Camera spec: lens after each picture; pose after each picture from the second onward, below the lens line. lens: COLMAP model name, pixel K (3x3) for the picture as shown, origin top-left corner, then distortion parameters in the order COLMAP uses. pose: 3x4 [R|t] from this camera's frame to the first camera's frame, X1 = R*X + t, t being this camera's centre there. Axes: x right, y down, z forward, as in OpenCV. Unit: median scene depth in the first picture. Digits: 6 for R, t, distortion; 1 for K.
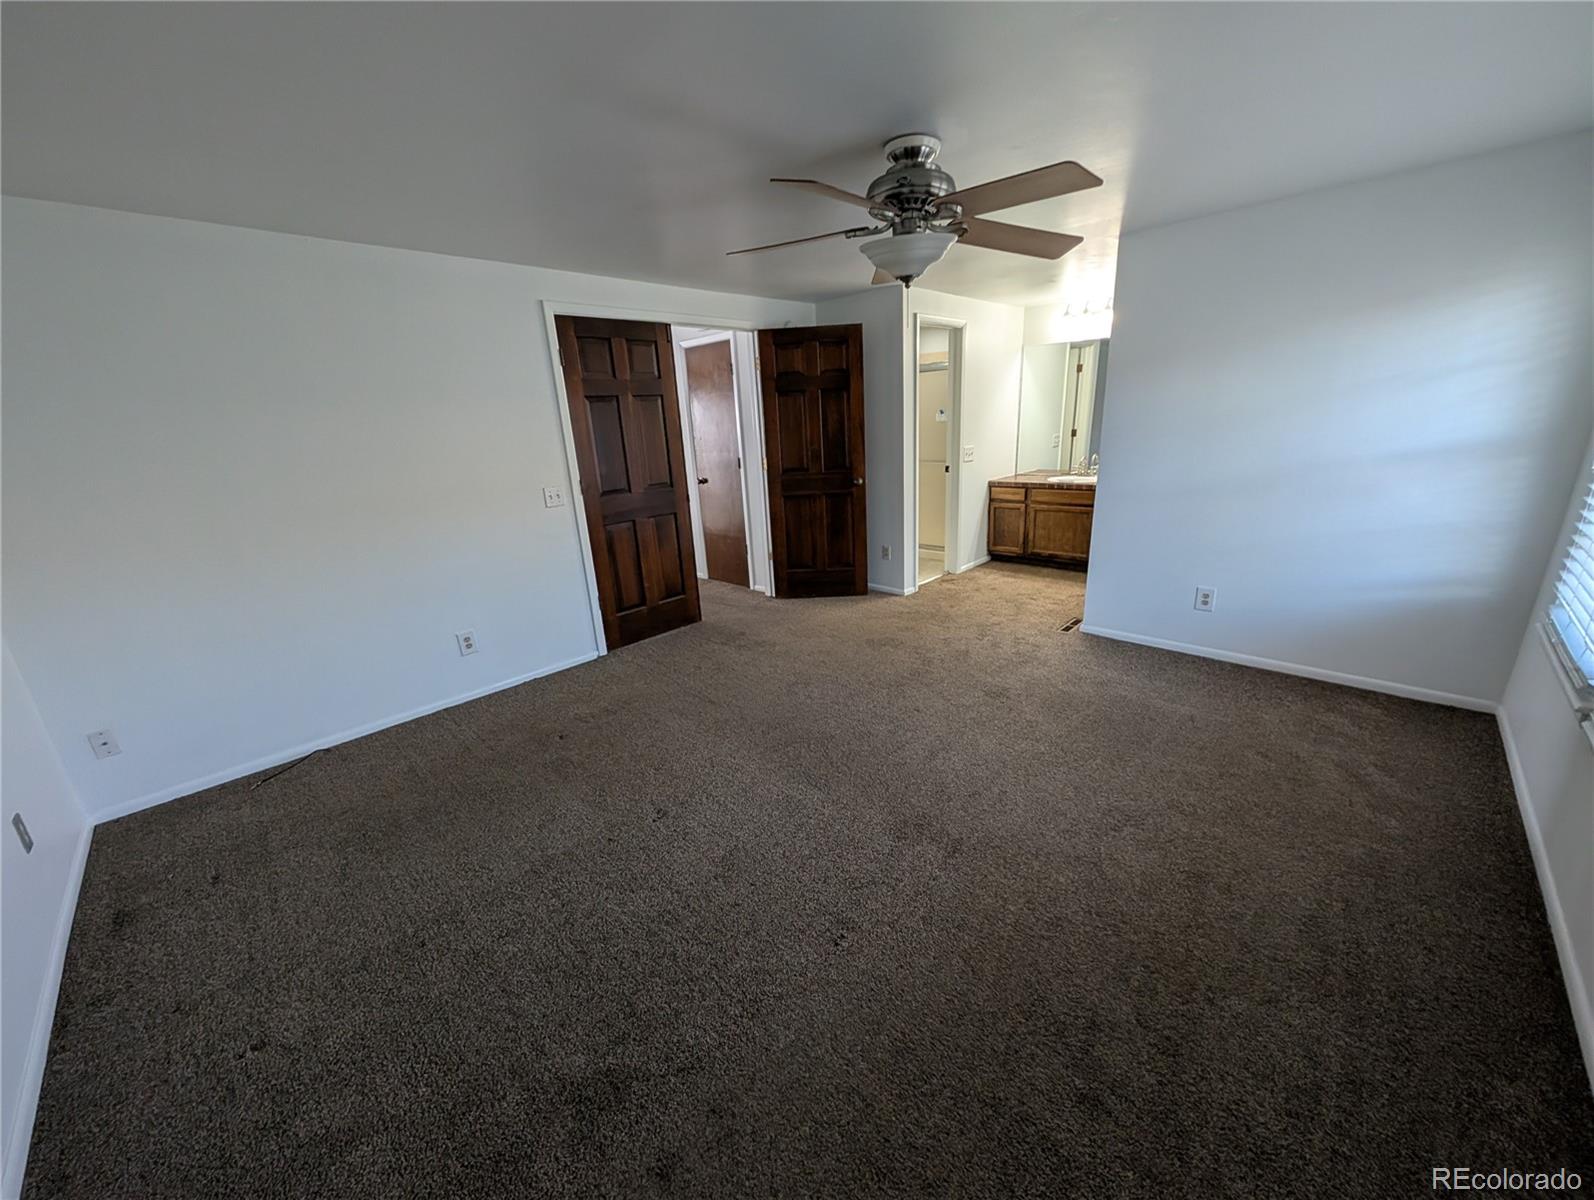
lens RADIAL K [[601.8, 0, 797.0], [0, 601.8, 600.0], [0, 0, 1]] dist [0.006495, -0.000195]
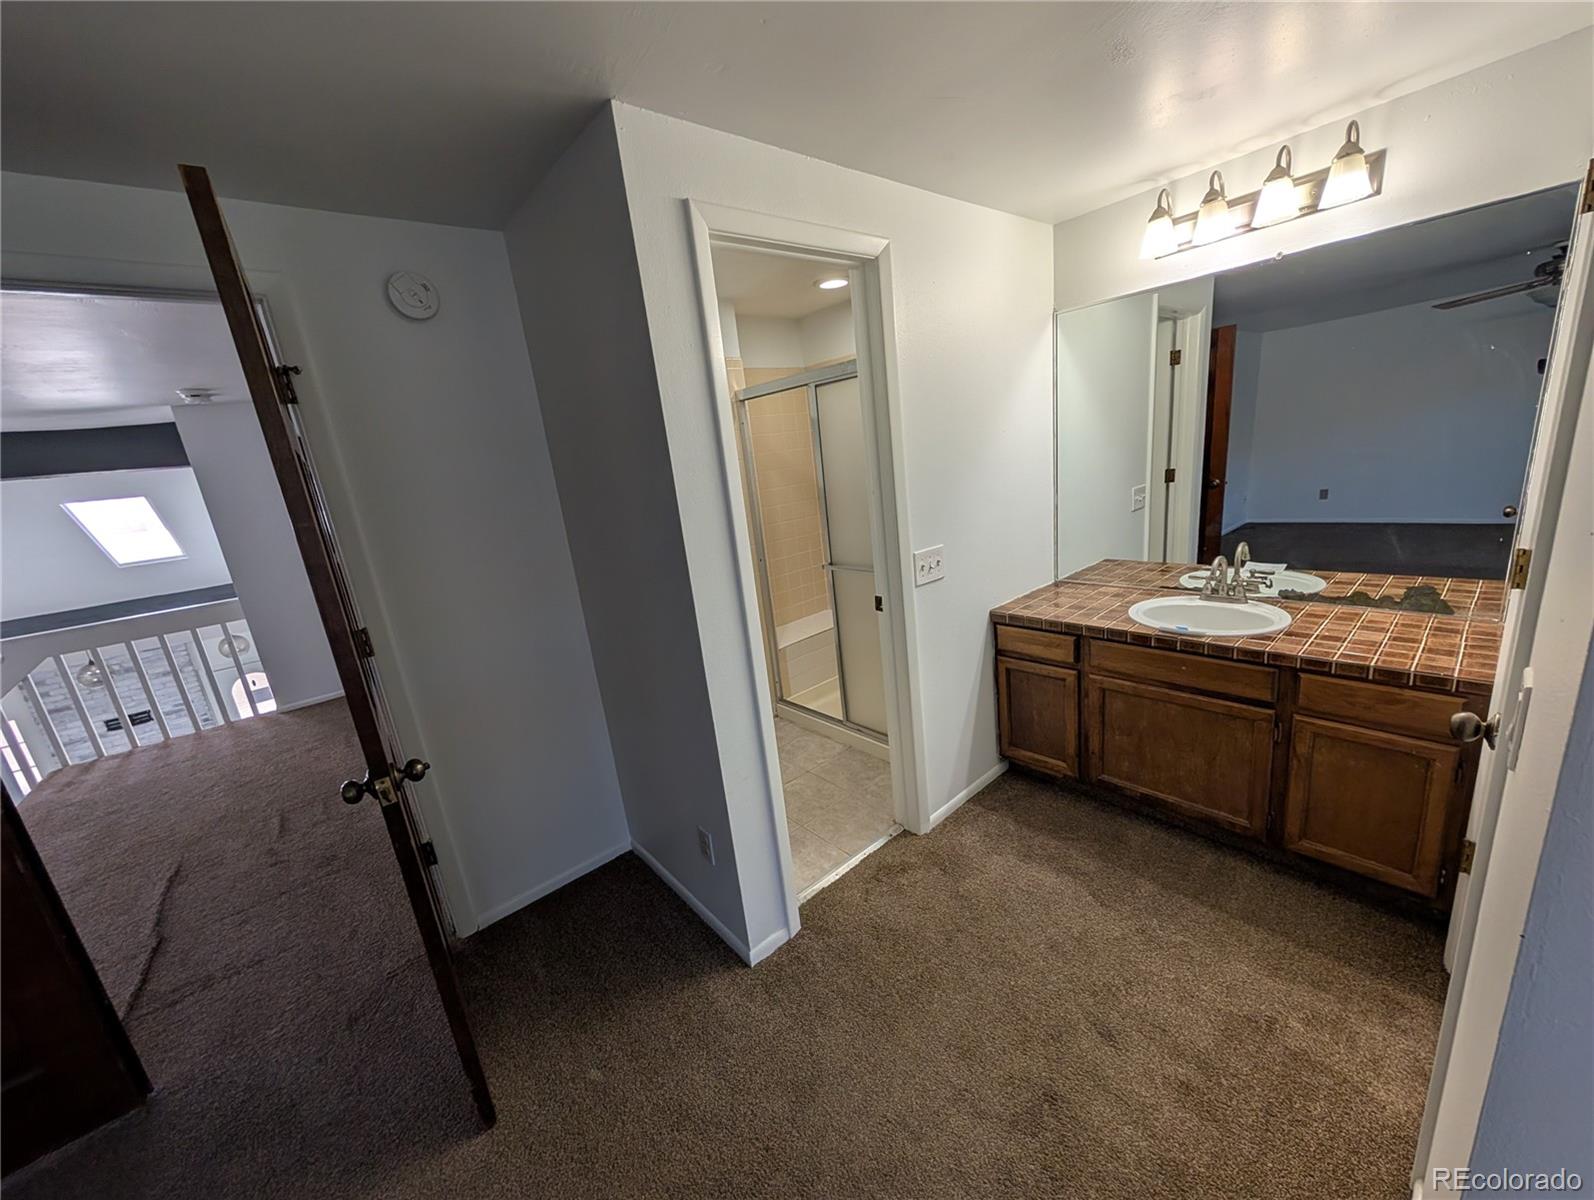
lens RADIAL K [[601.8, 0, 797.0], [0, 601.8, 600.0], [0, 0, 1]] dist [0.006495, -0.000195]
pose [[0.994700, -0.031302, -0.097941, 0.224934], [0.027517, 0.998831, -0.039754, -0.196994], [0.099071, 0.036848, 0.994398, 0.553987]]
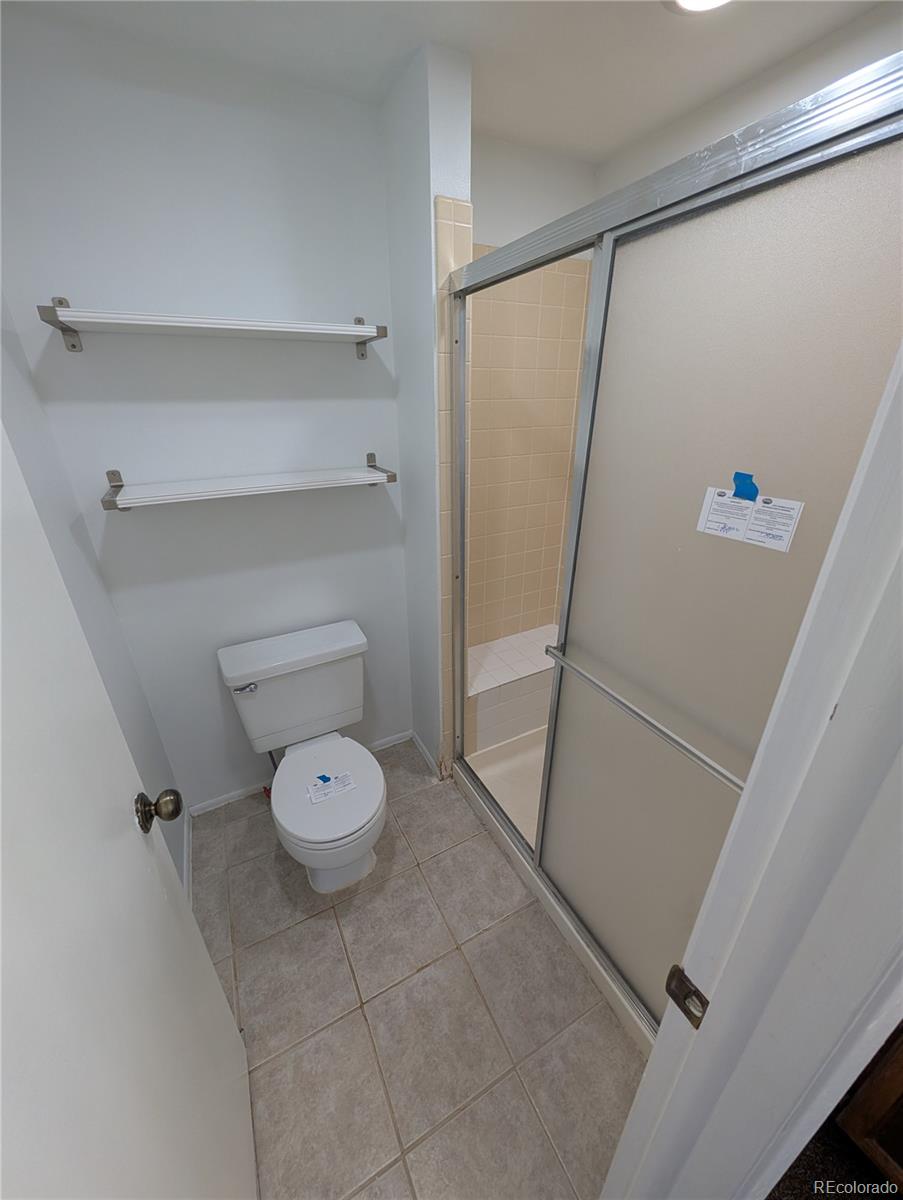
lens RADIAL K [[453.1, 0, 451.5], [0, 453.1, 600.0], [0, 0, 1]] dist [0.006495, -0.000195]
pose [[0.950338, 0.176984, -0.255995, 0.204584], [-0.139931, 0.977718, 0.156485, -0.292710], [0.277986, -0.112892, 0.953928, 0.865517]]
